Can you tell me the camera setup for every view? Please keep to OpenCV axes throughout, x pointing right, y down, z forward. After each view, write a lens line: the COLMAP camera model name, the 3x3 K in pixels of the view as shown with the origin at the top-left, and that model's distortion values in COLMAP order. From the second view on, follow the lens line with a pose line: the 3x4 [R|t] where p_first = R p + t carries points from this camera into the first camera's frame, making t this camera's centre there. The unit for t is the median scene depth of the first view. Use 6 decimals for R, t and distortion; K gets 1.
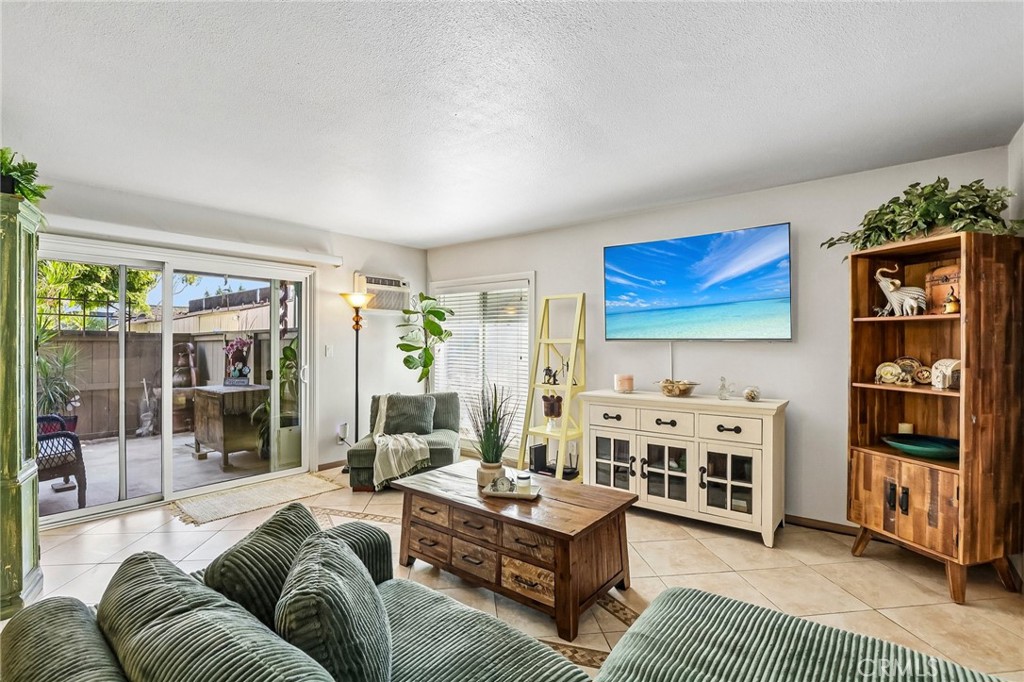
lens RADIAL K [[472.1, 0, 511.6], [0, 472.1, 341.2], [0, 0, 1]] dist [-0.033940, 0.005401]
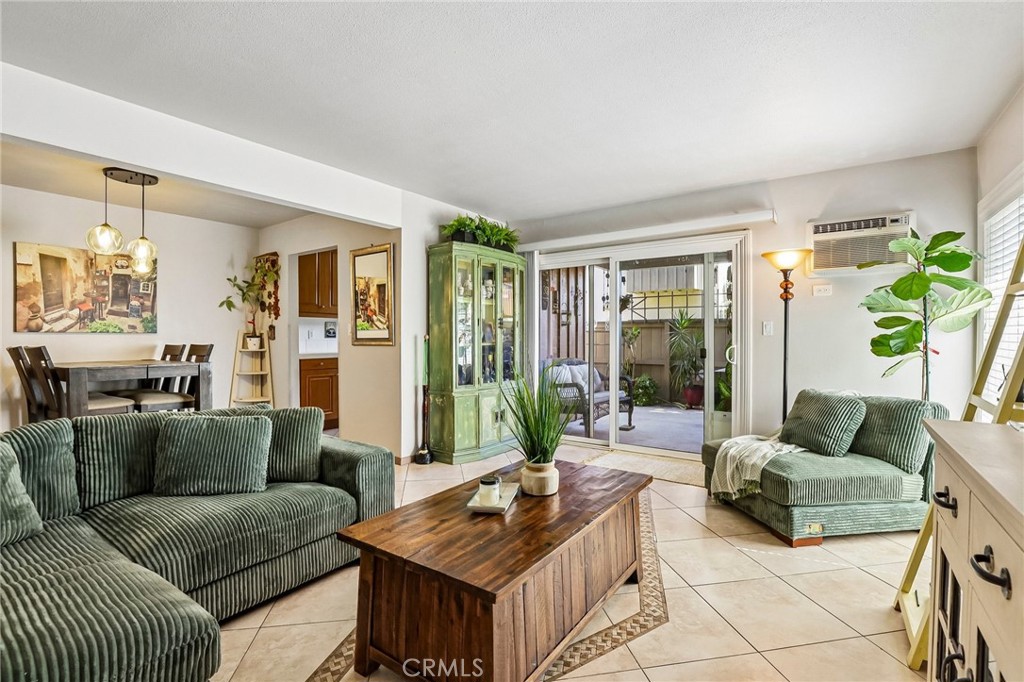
lens RADIAL K [[472.1, 0, 507.8], [0, 472.1, 342.1], [0, 0, 1]] dist [-0.033940, 0.005401]
pose [[0.057062, 0.010659, -0.998314, 0.504979], [-0.000086, 0.999943, 0.010672, 0.046535], [0.998371, -0.000523, 0.057060, 0.649205]]
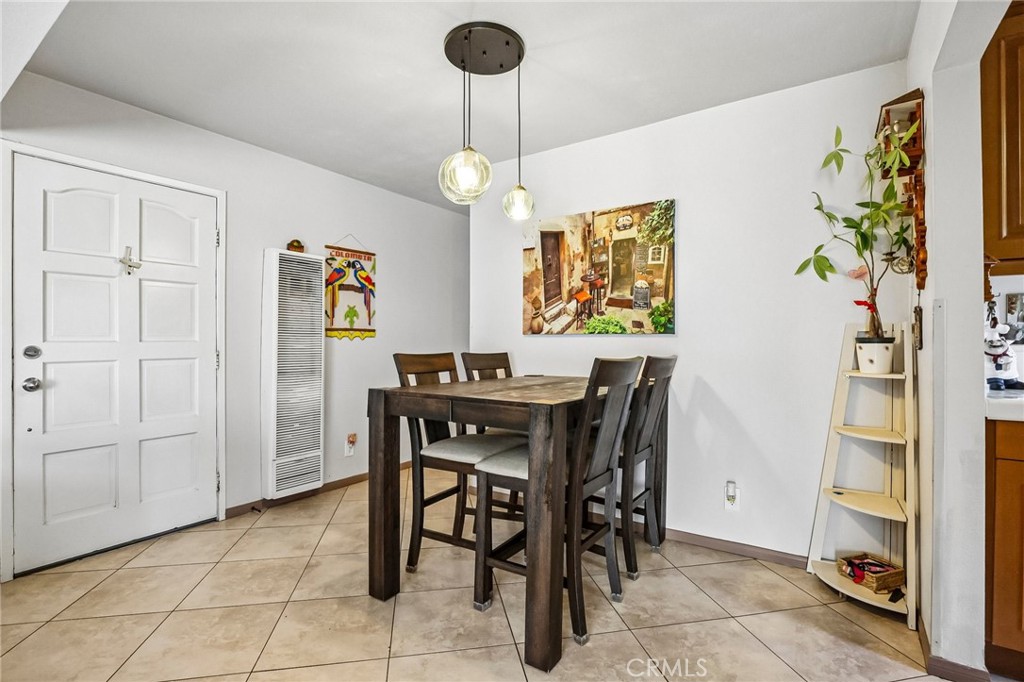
lens RADIAL K [[472.1, 0, 499.2], [0, 472.1, 341.6], [0, 0, 1]] dist [-0.033940, 0.005401]
pose [[-0.996568, 0.000440, -0.082772, -0.529949], [0.000025, 0.999987, 0.005016, 0.043947], [0.082774, 0.004996, -0.996556, 0.447465]]
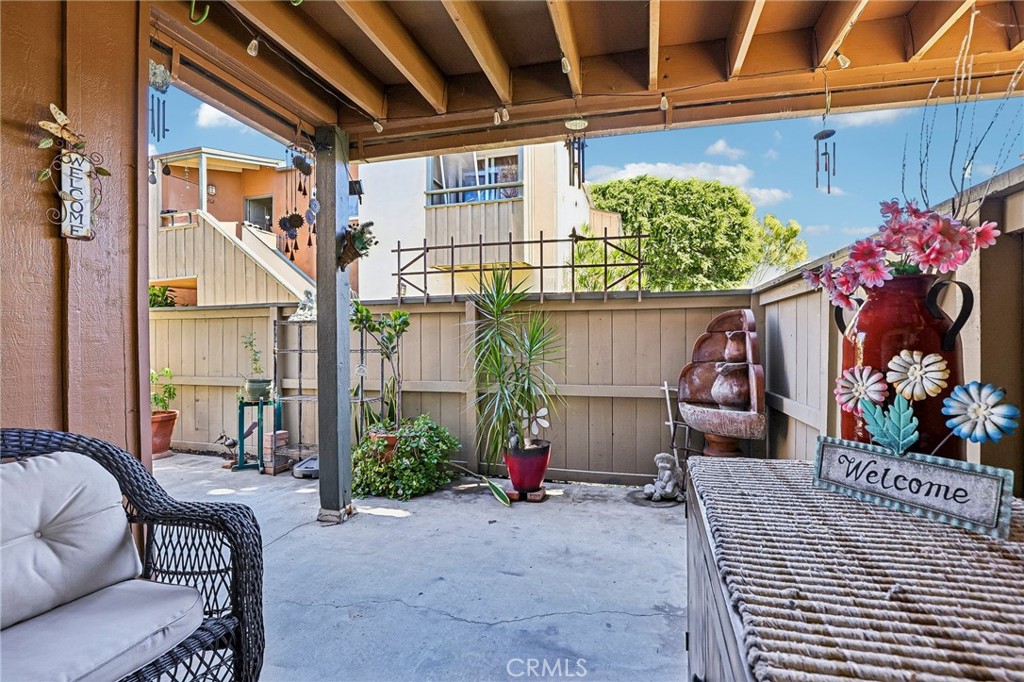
lens RADIAL K [[472.1, 0, 514.8], [0, 472.1, 343.1], [0, 0, 1]] dist [-0.033940, 0.005401]
pose [[0.409035, 0.006757, -0.912494, -0.746421], [0.008020, 0.999907, 0.010999, 0.058368], [0.912484, -0.011817, 0.408943, 1.221130]]
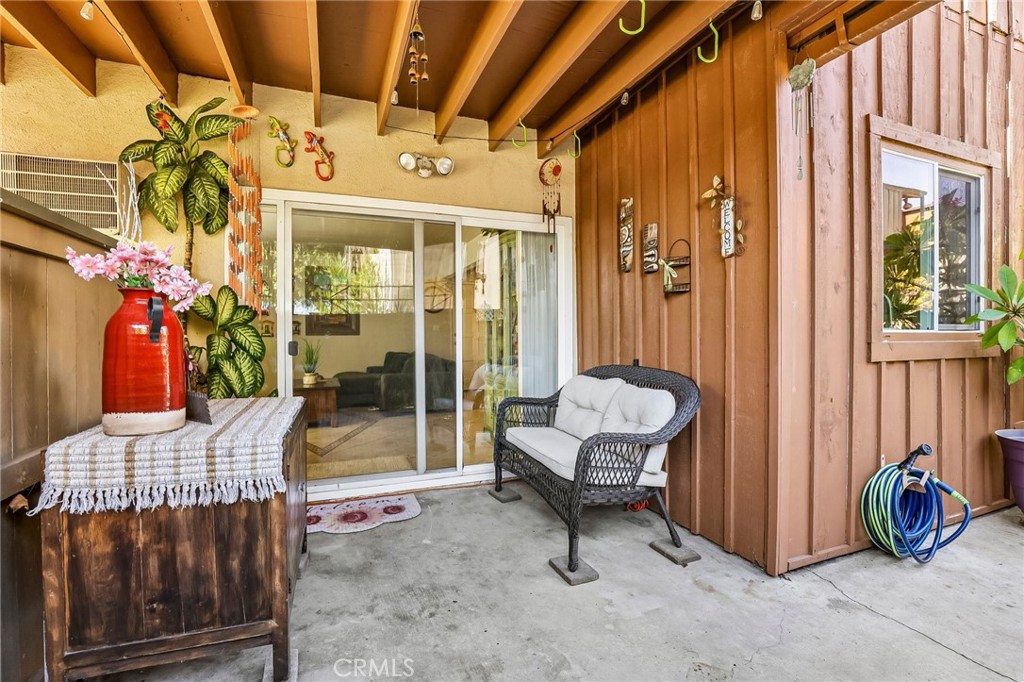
lens RADIAL K [[472.1, 0, 515.5], [0, 472.1, 339.6], [0, 0, 1]] dist [-0.033940, 0.005401]
pose [[-0.875378, 0.006108, 0.483401, -1.368421], [0.012464, 0.999873, 0.009939, 0.067017], [-0.483279, 0.014725, -0.875343, 1.741664]]
